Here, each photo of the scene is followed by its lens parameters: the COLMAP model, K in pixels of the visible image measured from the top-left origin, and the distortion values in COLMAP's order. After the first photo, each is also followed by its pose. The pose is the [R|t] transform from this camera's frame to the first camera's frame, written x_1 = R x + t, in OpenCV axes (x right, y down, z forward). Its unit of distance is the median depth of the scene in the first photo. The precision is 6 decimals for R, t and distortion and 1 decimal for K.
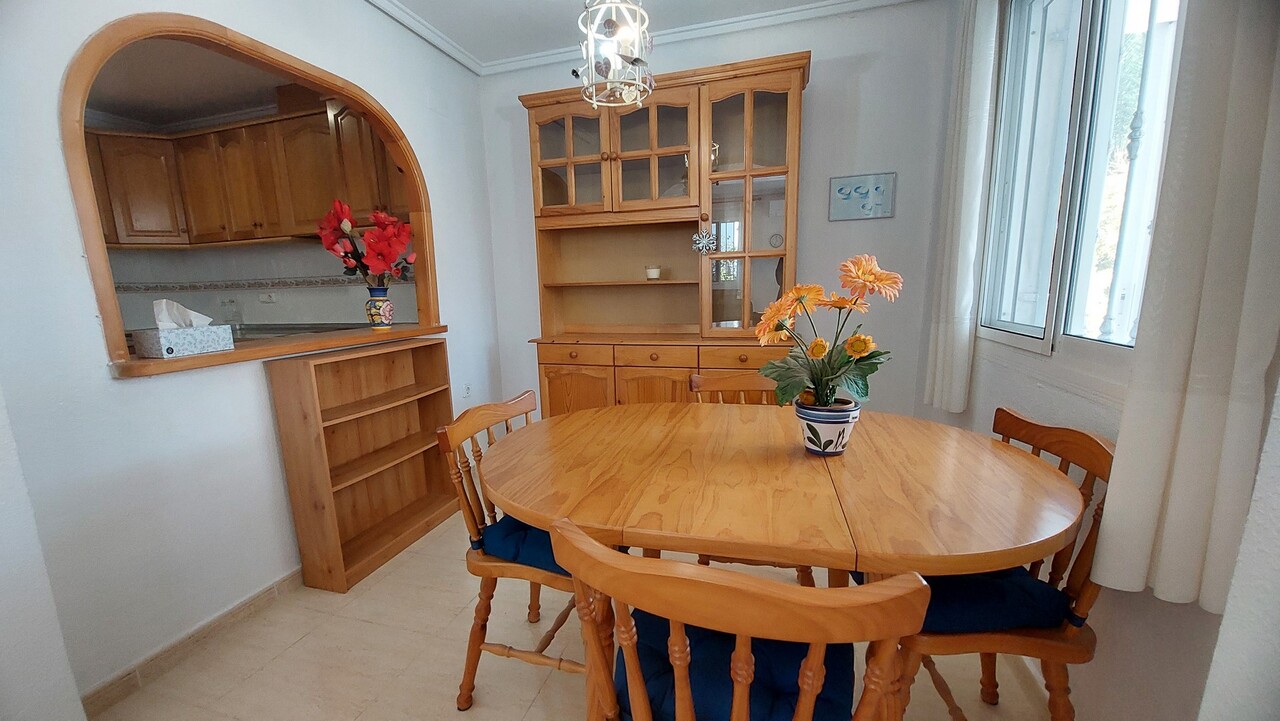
lens RADIAL K [[502.8, 0, 621.1], [0, 502.8, 379.7], [0, 0, 1]] dist [-0.006040, -0.000321]
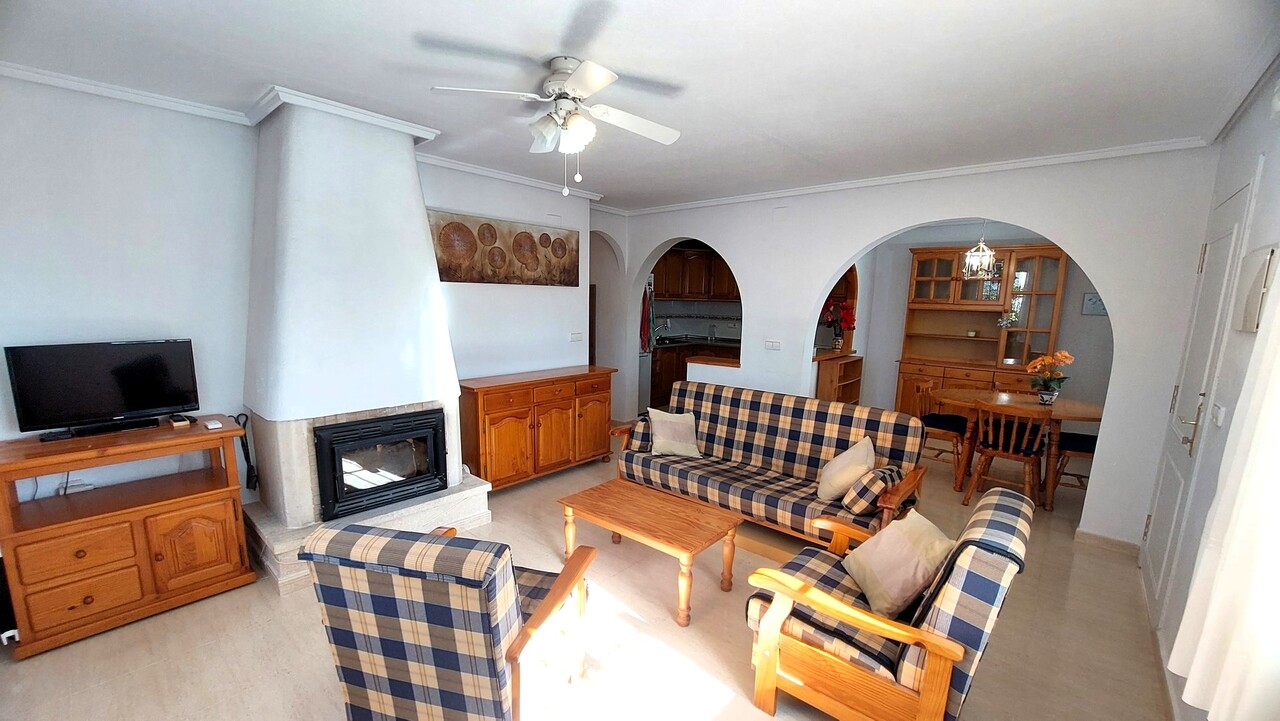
lens RADIAL K [[502.8, 0, 638.7], [0, 502.8, 386.3], [0, 0, 1]] dist [-0.006040, -0.000321]
pose [[0.914376, 0.116850, -0.387637, -0.300405], [-0.120197, 0.992626, 0.015692, 0.107562], [0.386612, 0.032244, 0.921679, -1.169526]]
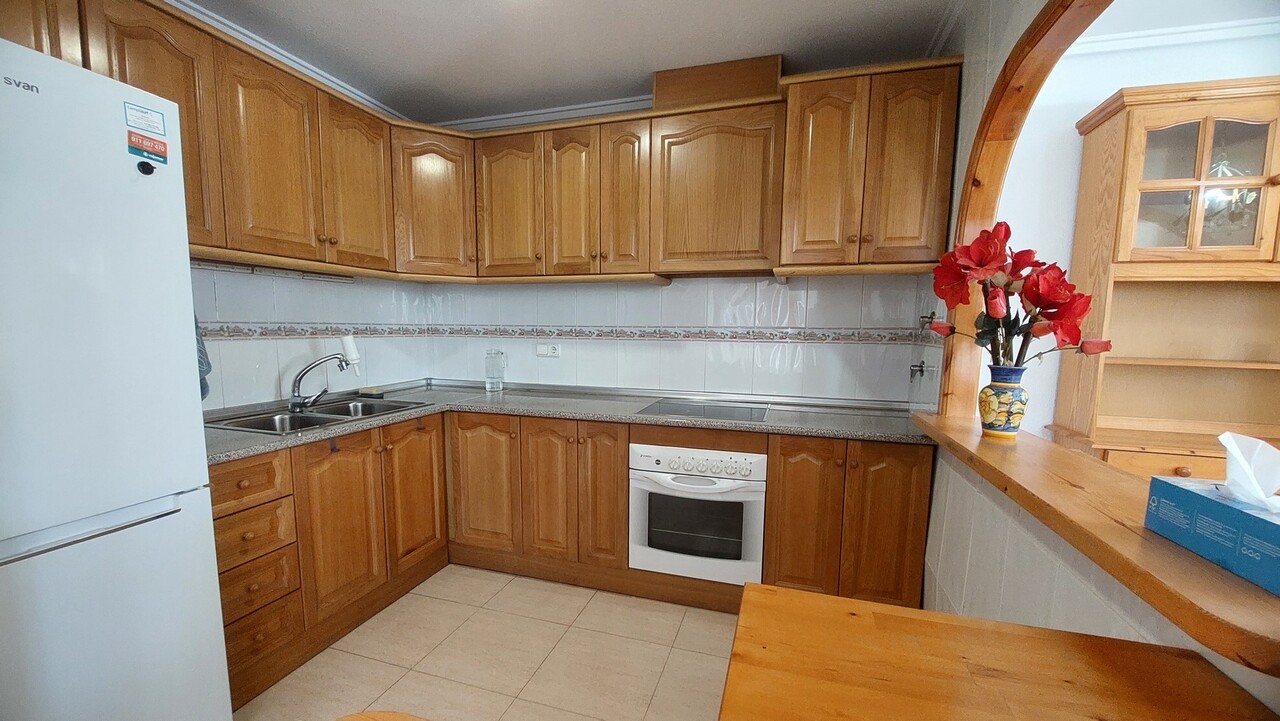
lens RADIAL K [[502.8, 0, 640.8], [0, 502.8, 382.9], [0, 0, 1]] dist [-0.006040, -0.000321]
pose [[0.999215, 0.038384, 0.009765, -0.696208], [-0.037522, 0.996335, -0.076865, -0.075650], [-0.012680, 0.076438, 0.996994, 0.300779]]
